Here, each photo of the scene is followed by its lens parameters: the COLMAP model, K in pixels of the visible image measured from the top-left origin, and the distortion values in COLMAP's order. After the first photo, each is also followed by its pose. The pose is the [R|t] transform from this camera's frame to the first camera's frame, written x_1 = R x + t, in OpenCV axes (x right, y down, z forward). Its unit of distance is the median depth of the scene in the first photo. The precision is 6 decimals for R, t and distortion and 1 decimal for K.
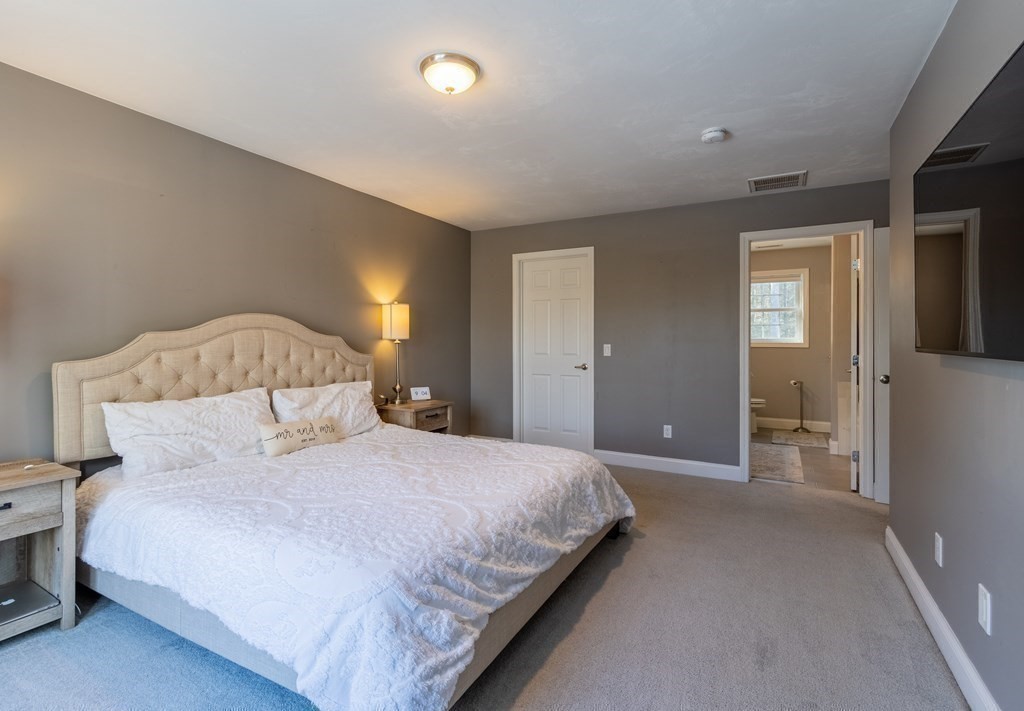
lens RADIAL K [[475.6, 0, 510.2], [0, 475.6, 340.7], [0, 0, 1]] dist [-0.000166, 0.000004]
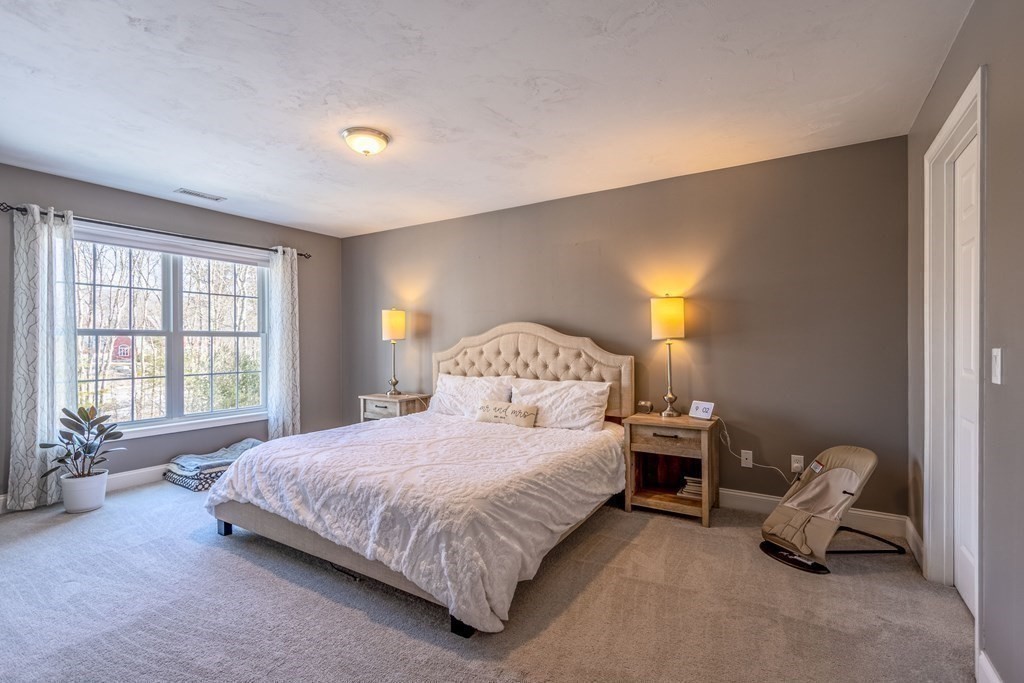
lens RADIAL K [[462.2, 0, 515.0], [0, 462.2, 341.8], [0, 0, 1]] dist [0.001452, 0.000021]
pose [[-0.031074, -0.002924, -0.999513, 0.764620], [0.004669, 0.999984, -0.003071, 0.003722], [0.999506, -0.004762, -0.031060, 0.972254]]
